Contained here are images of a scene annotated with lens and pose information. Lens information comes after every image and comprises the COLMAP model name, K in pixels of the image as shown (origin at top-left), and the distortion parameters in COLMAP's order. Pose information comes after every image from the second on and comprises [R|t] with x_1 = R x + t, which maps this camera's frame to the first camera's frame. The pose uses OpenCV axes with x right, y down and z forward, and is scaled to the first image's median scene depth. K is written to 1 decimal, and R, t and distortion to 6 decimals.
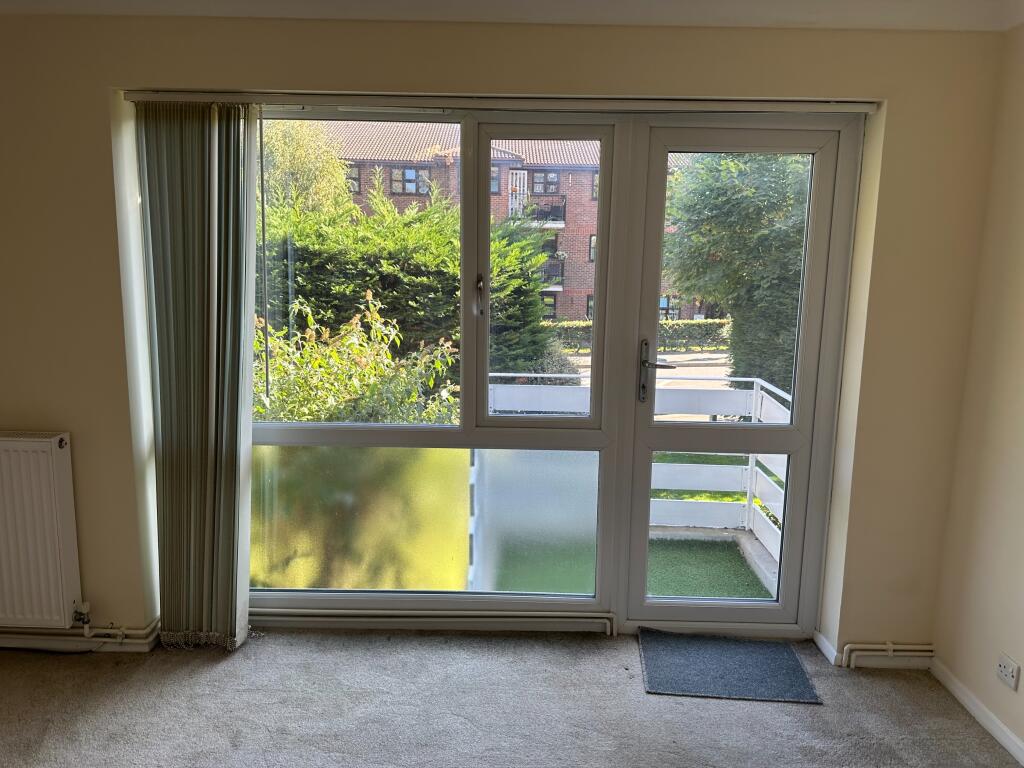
lens RADIAL K [[721.0, 0, 519.4], [0, 721.0, 390.9], [0, 0, 1]] dist [0.072827, -0.096853]
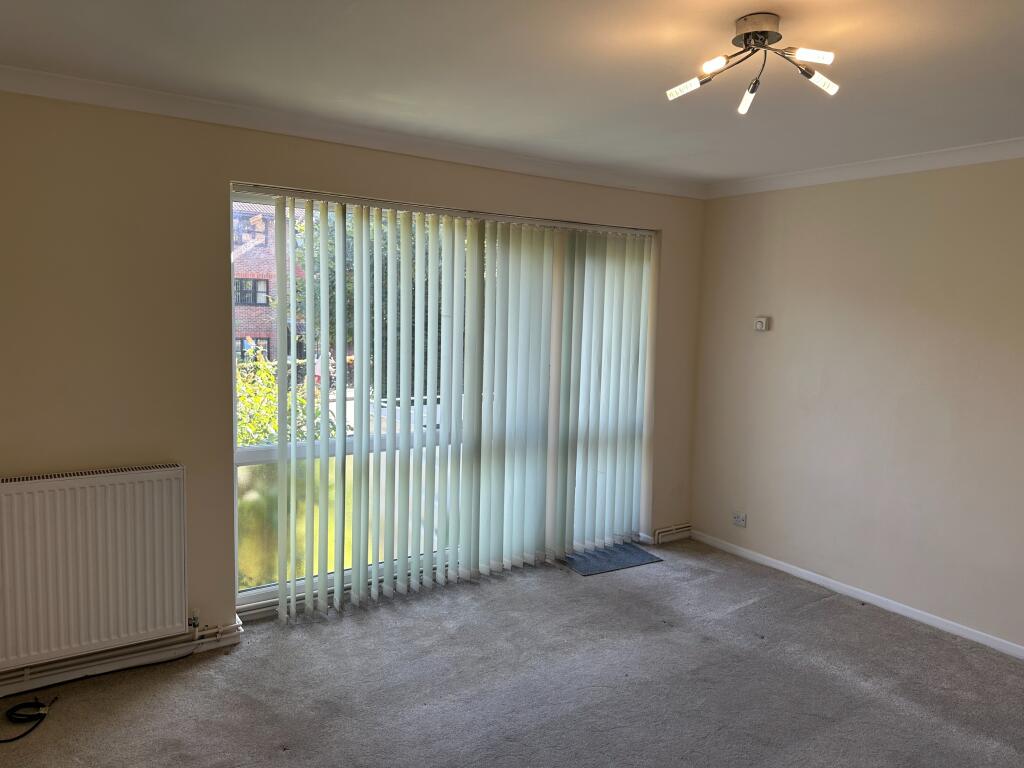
lens RADIAL K [[721.0, 0, 513.2], [0, 721.0, 386.2], [0, 0, 1]] dist [0.072827, -0.096853]
pose [[0.817937, -0.060765, 0.572090, -0.681898], [0.093268, 0.995257, -0.027637, 0.014489], [-0.567697, 0.075963, 0.819725, -0.218540]]
